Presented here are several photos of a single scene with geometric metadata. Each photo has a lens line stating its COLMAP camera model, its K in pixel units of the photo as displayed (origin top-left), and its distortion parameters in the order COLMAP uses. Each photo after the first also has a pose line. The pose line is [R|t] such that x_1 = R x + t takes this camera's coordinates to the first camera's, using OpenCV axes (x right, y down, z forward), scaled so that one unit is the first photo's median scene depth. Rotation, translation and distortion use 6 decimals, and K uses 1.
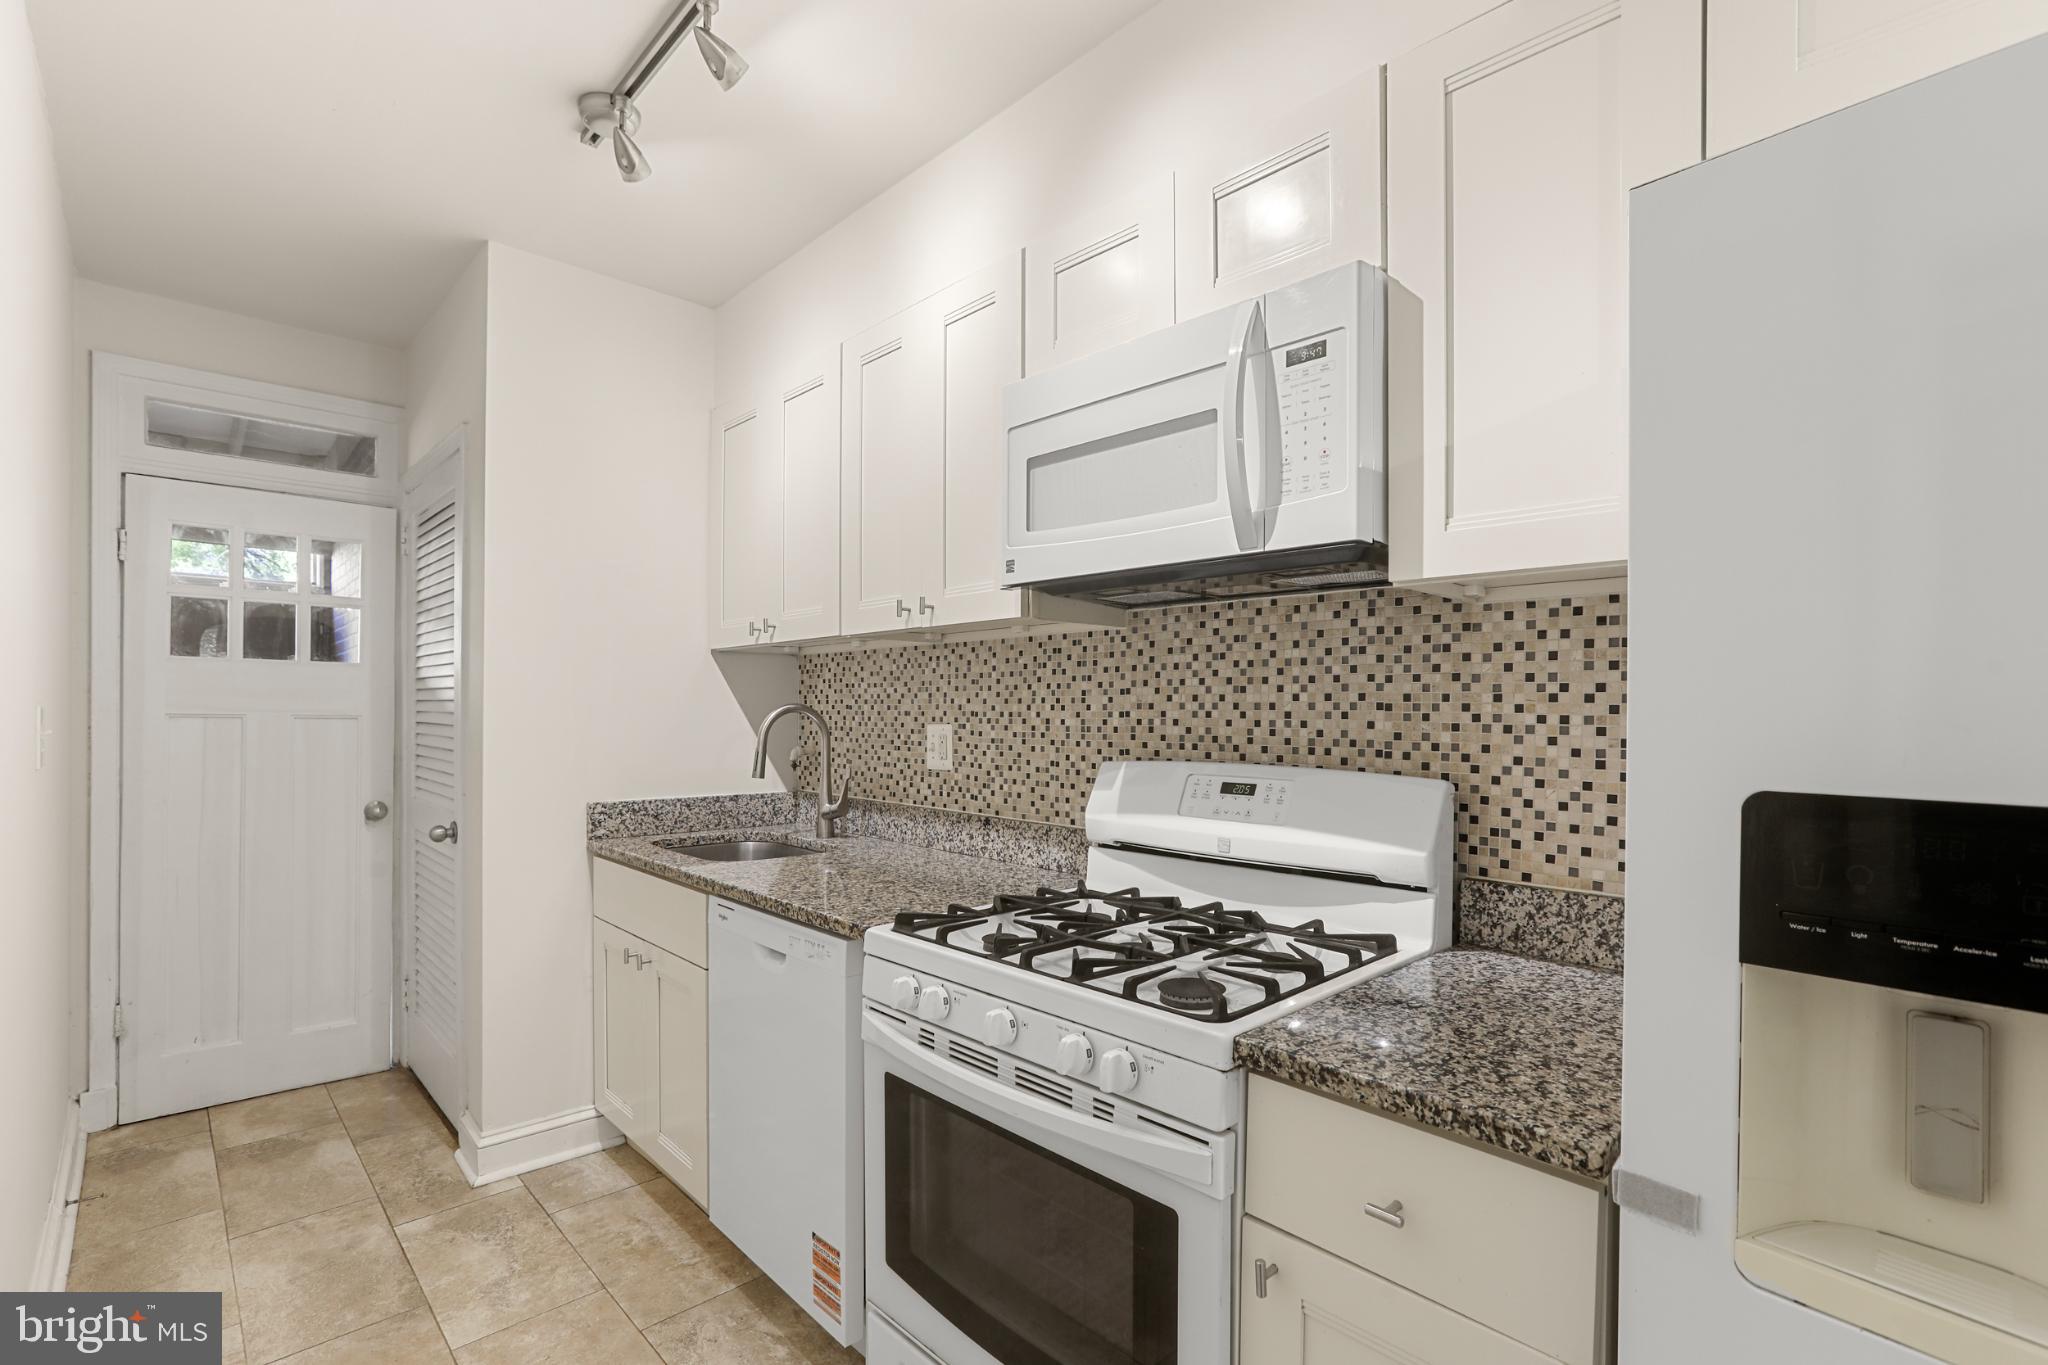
lens RADIAL K [[932.6, 0, 1029.2], [0, 932.6, 715.1], [0, 0, 1]] dist [-0.043687, 0.017972]
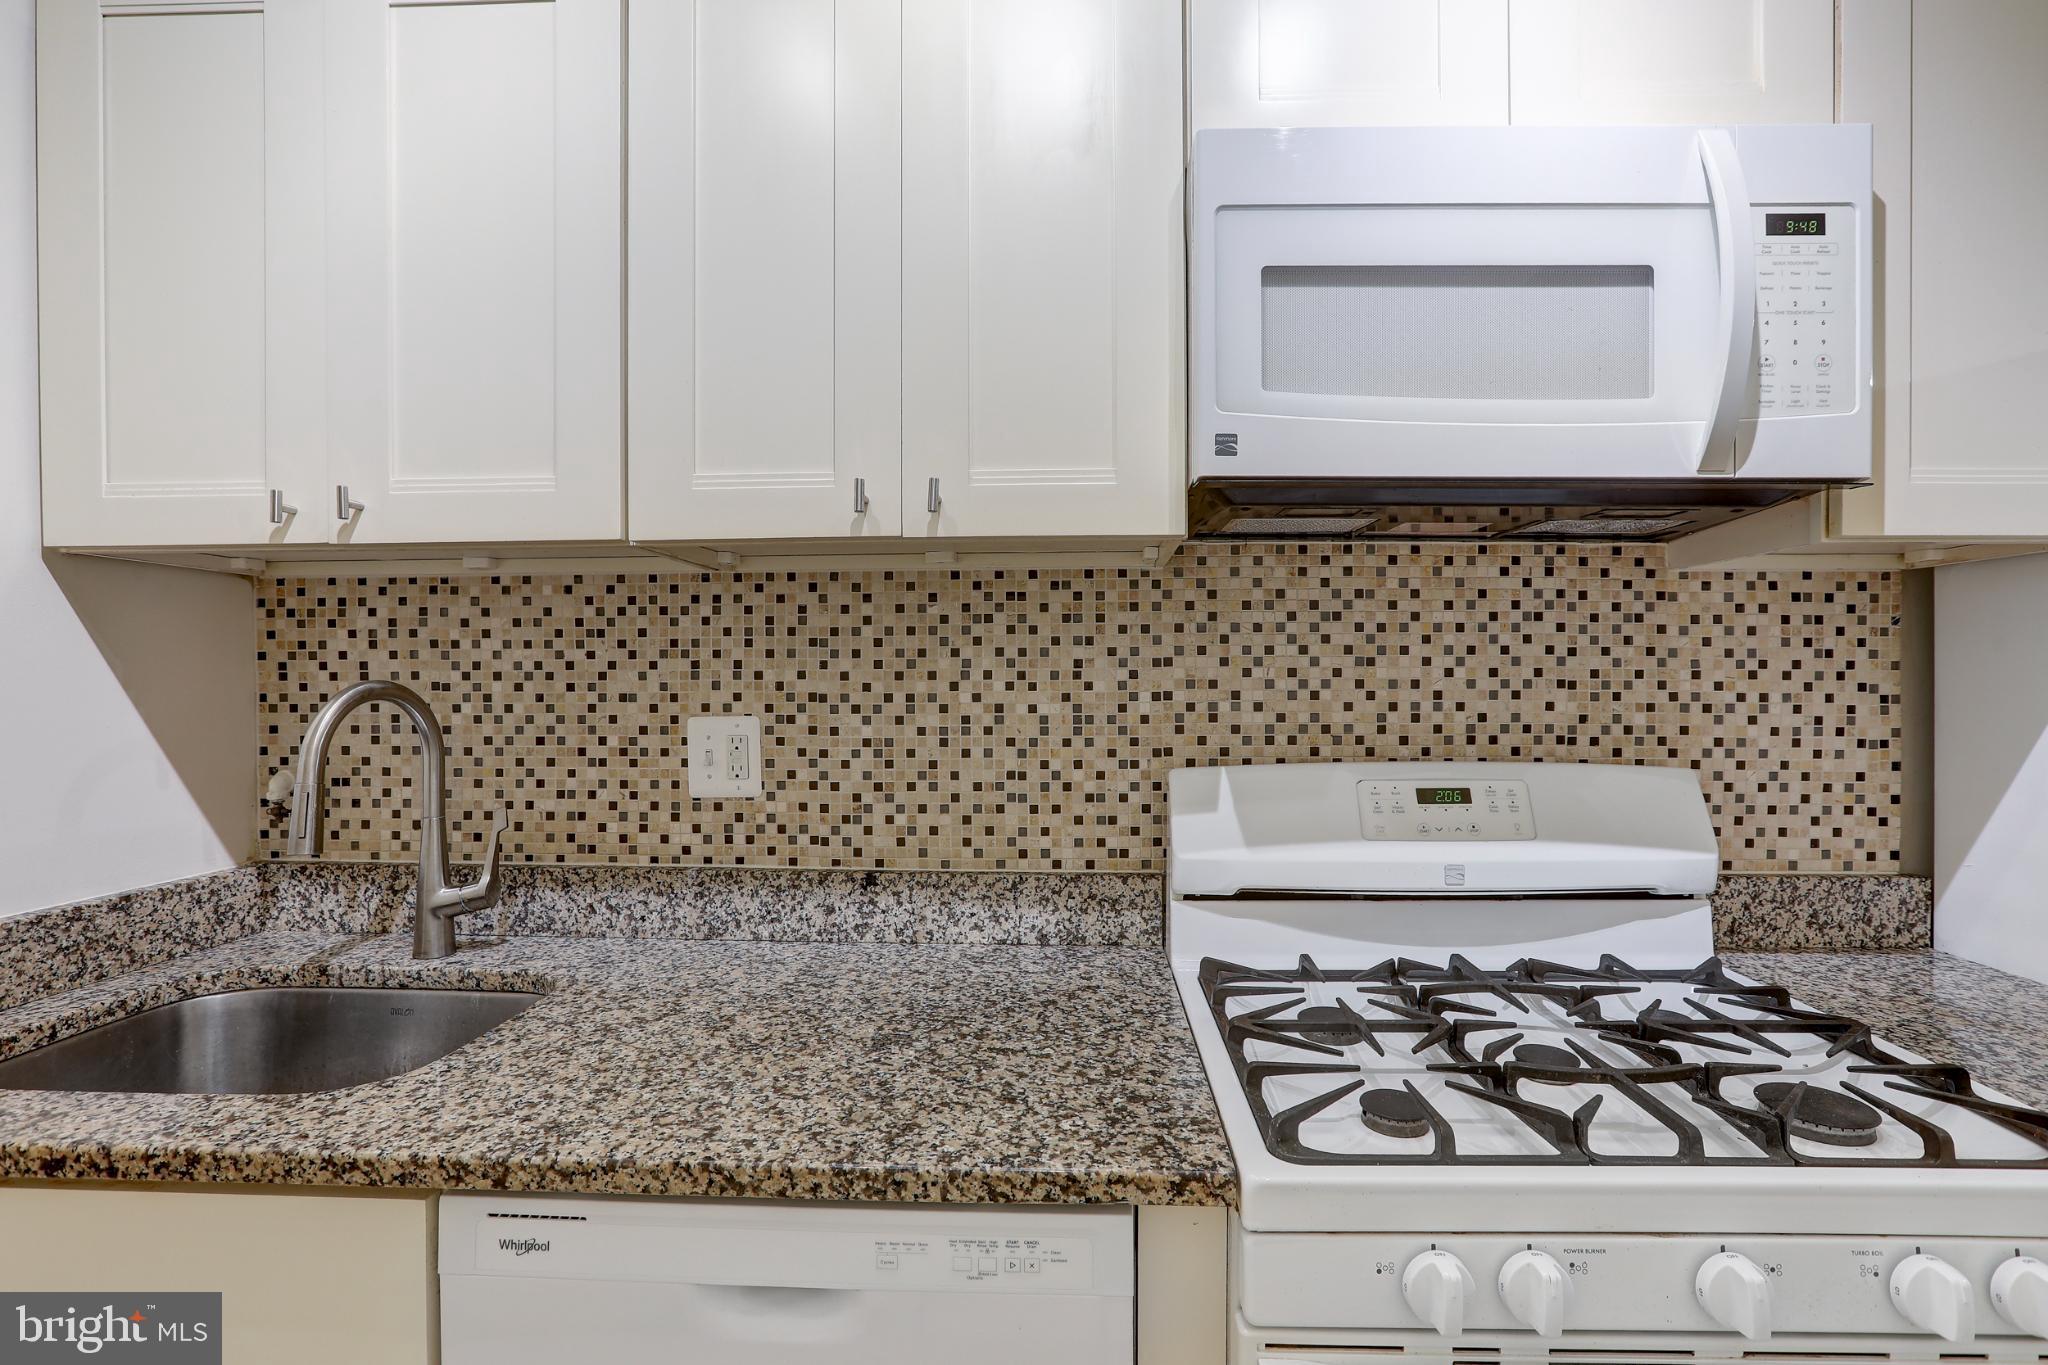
lens RADIAL K [[948.0, 0, 1026.7], [0, 948.0, 687.4], [0, 0, 1]] dist [-0.060684, 0.035902]
pose [[0.717581, -0.011641, 0.696378, -0.435206], [0.007760, 0.999932, 0.008720, -0.013546], [-0.696432, -0.000854, 0.717623, 0.564966]]
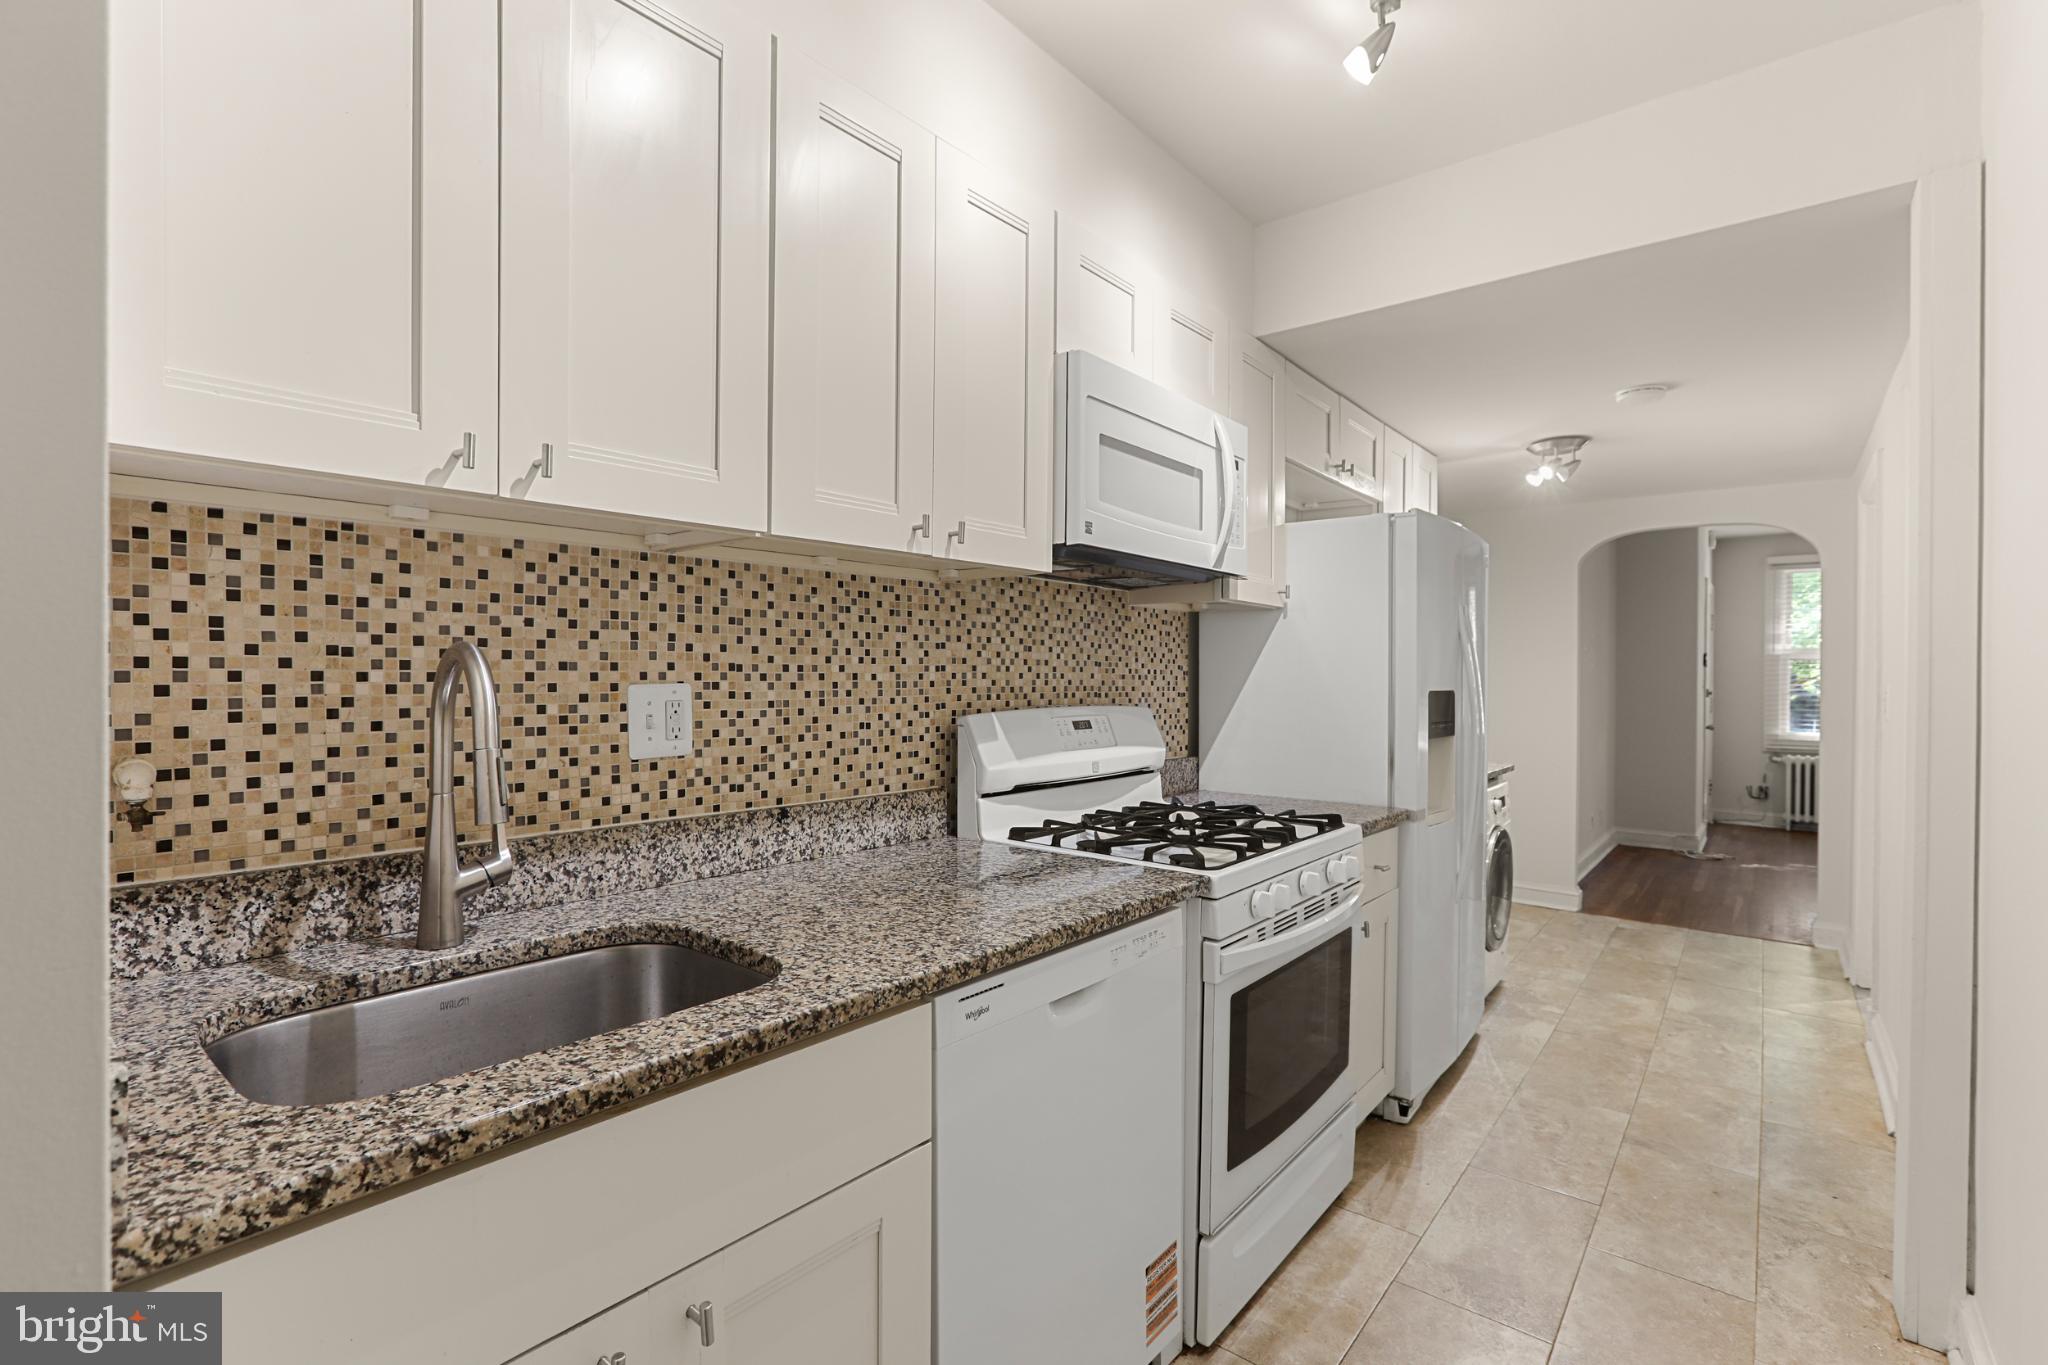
lens RADIAL K [[942.4, 0, 1024.0], [0, 942.4, 682.5], [0, 0, 1]] dist [-0.042284, 0.019005]
pose [[-0.118276, -0.015290, 0.992863, -0.898030], [-0.001975, 0.999883, 0.015163, -0.001248], [-0.992979, -0.000167, -0.118292, 1.009405]]
